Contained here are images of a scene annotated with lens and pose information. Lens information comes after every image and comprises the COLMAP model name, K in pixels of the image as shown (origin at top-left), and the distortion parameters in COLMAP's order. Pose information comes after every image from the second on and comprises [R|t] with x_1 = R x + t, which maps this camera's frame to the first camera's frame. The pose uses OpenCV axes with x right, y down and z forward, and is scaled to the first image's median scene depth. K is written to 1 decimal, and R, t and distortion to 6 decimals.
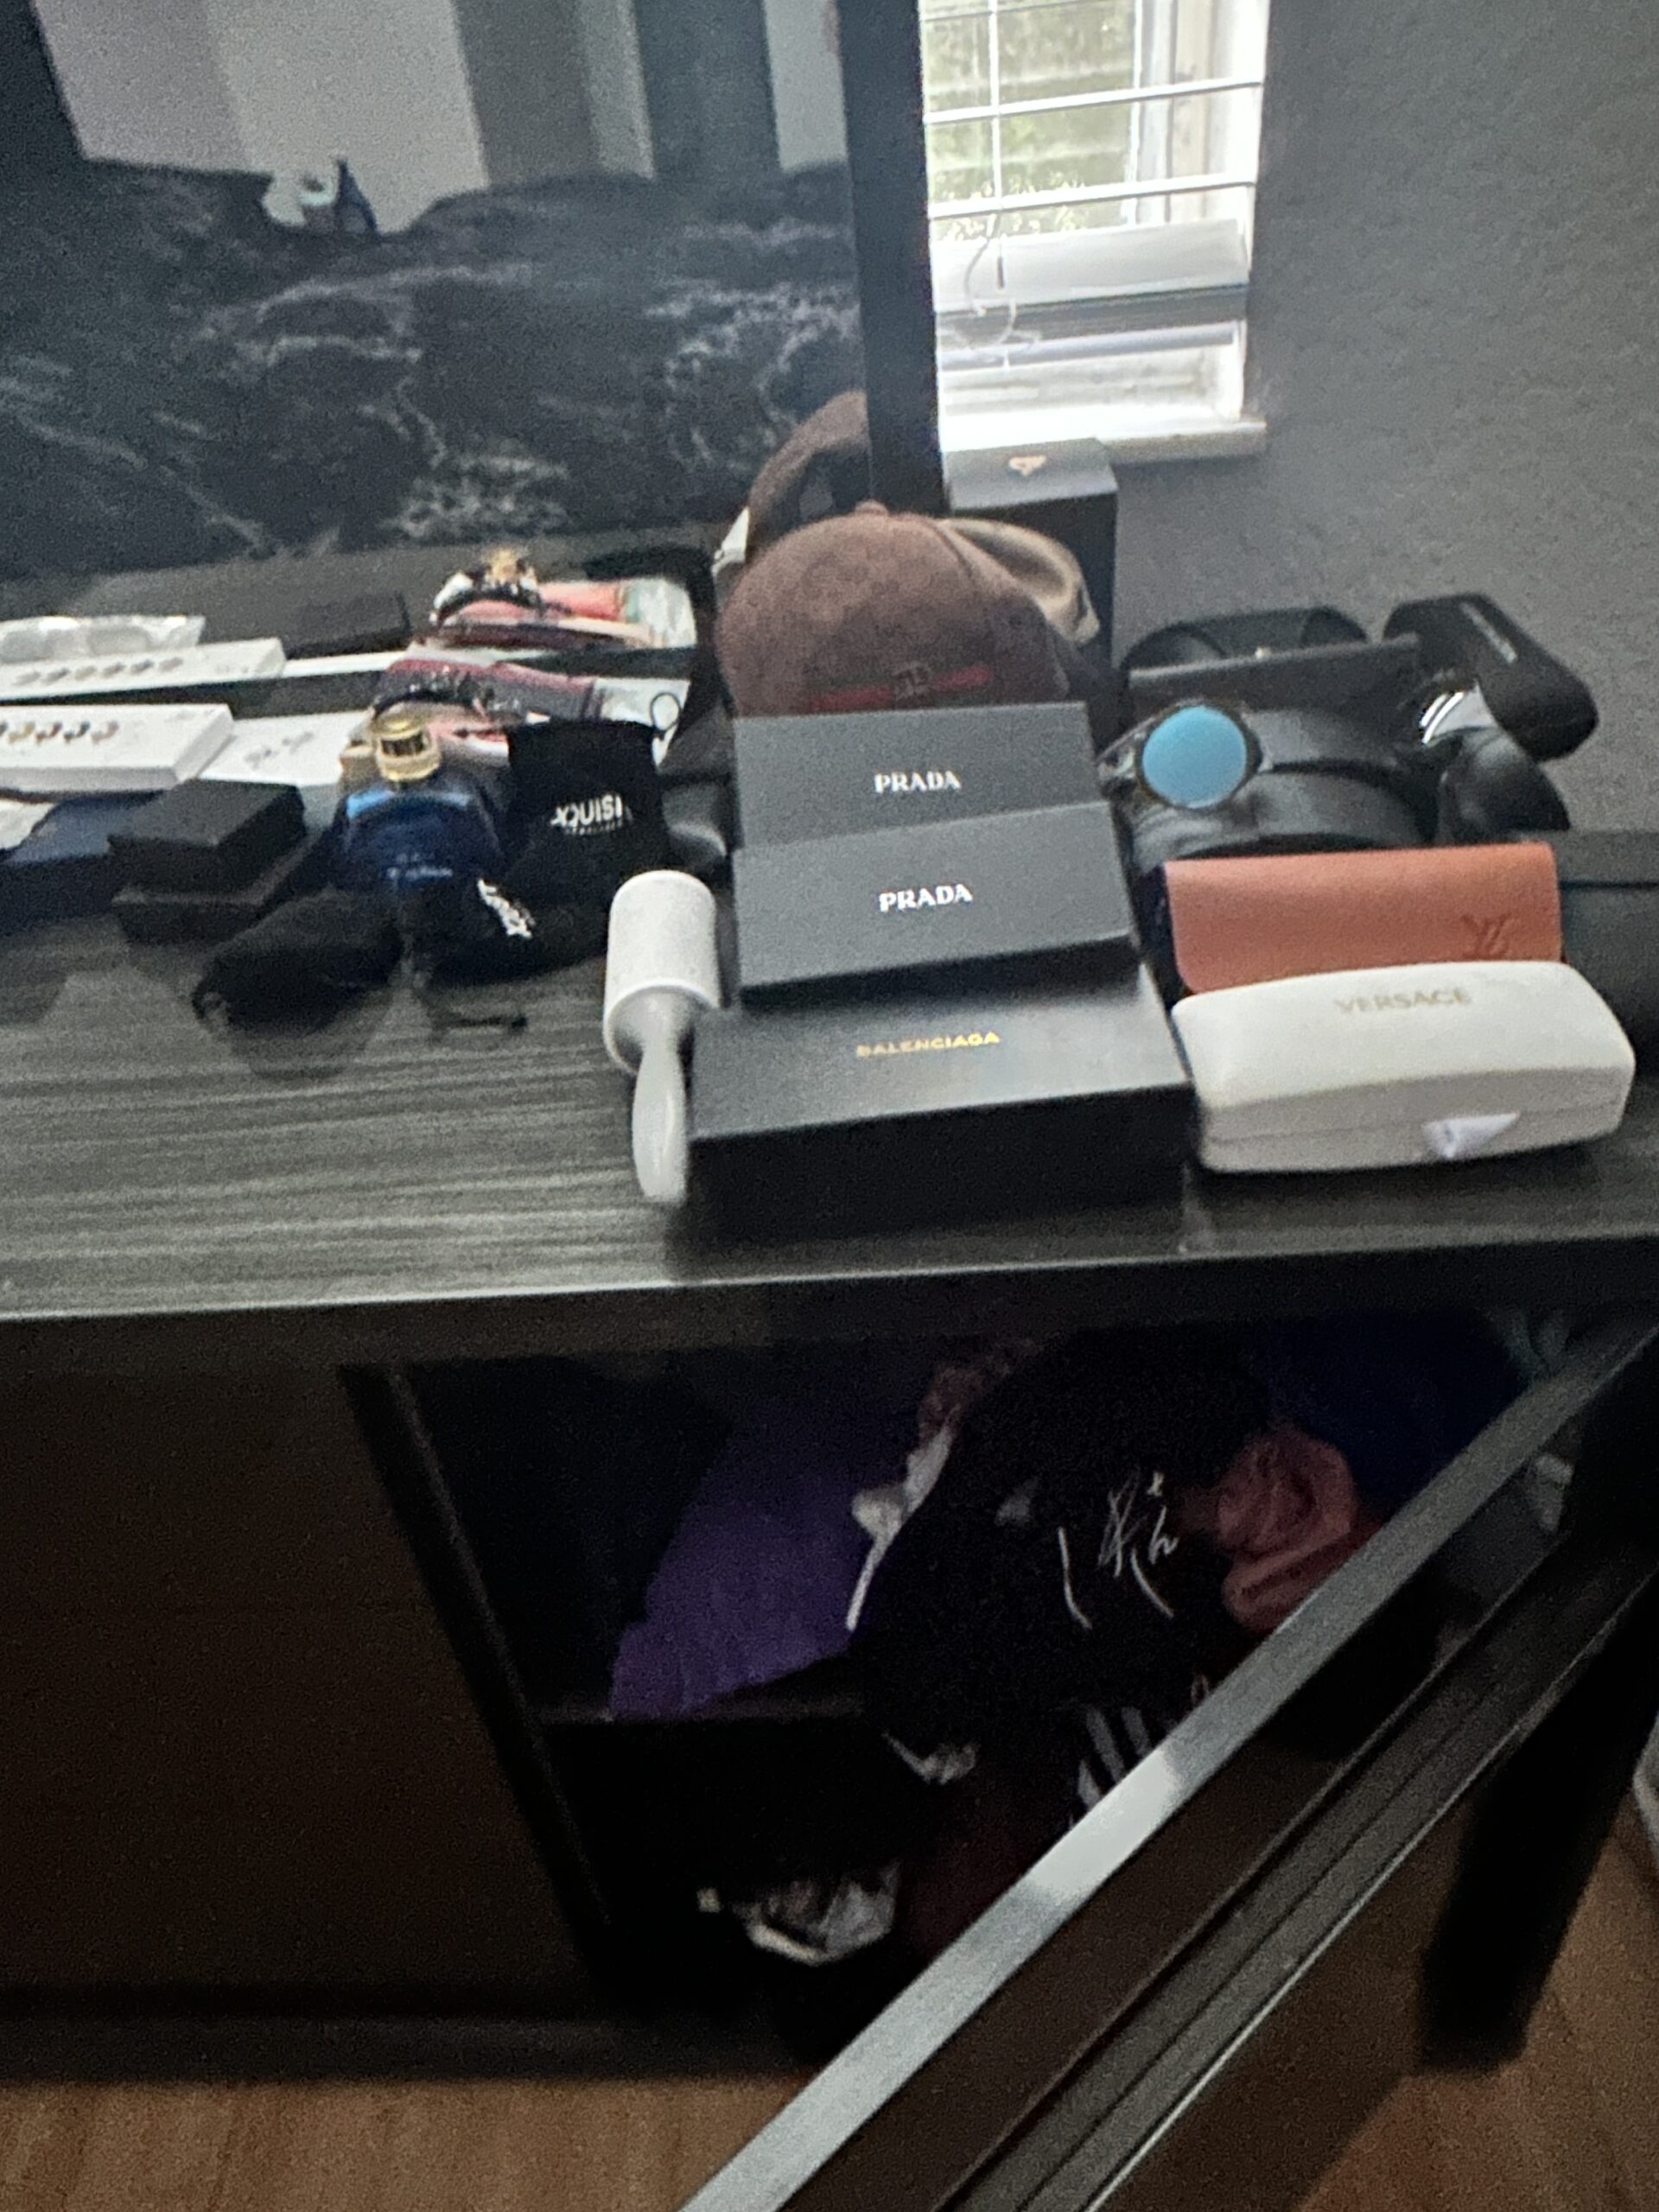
lens RADIAL K [[1581.5, 0, 829.5], [0, 1581.5, 1106.0], [0, 0, 1]] dist [0.012028, 0.003039]
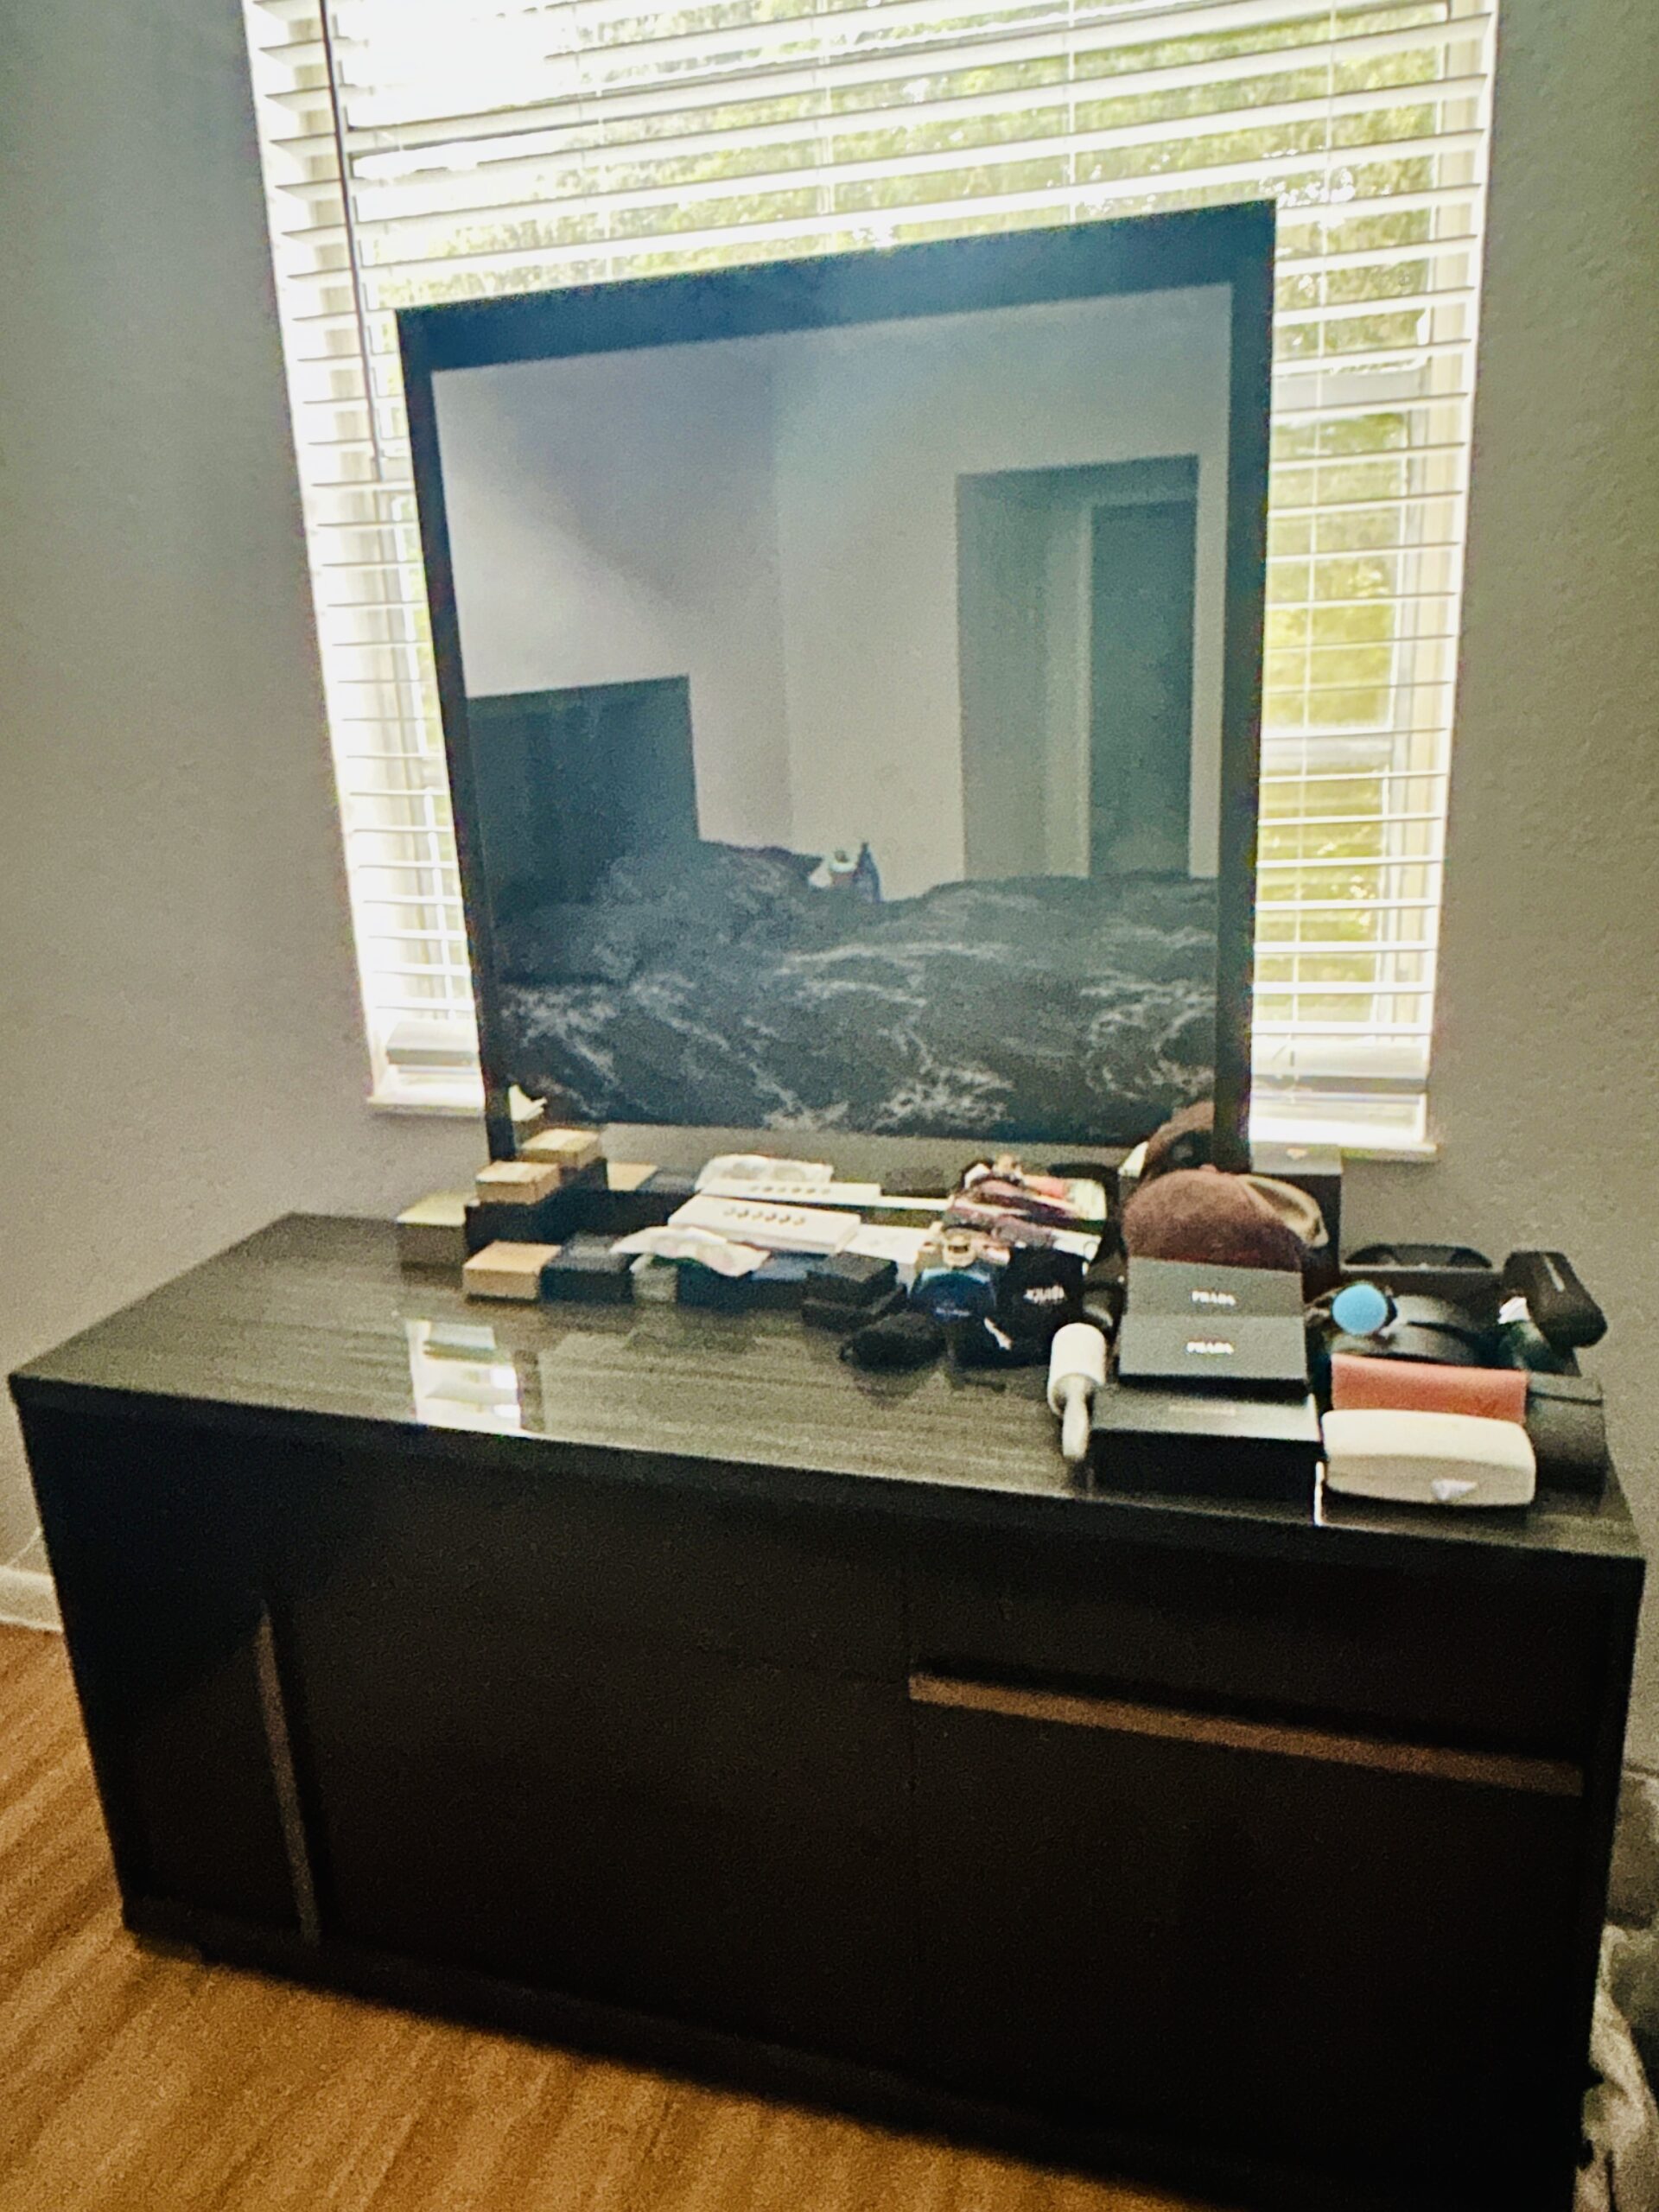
lens RADIAL K [[1581.5, 0, 829.5], [0, 1581.5, 1106.0], [0, 0, 1]] dist [0.012028, 0.003039]
pose [[0.966602, 0.119257, -0.226845, 0.006819], [-0.188257, 0.930999, -0.312729, 0.246358], [0.173898, 0.344990, 0.922356, -0.883683]]
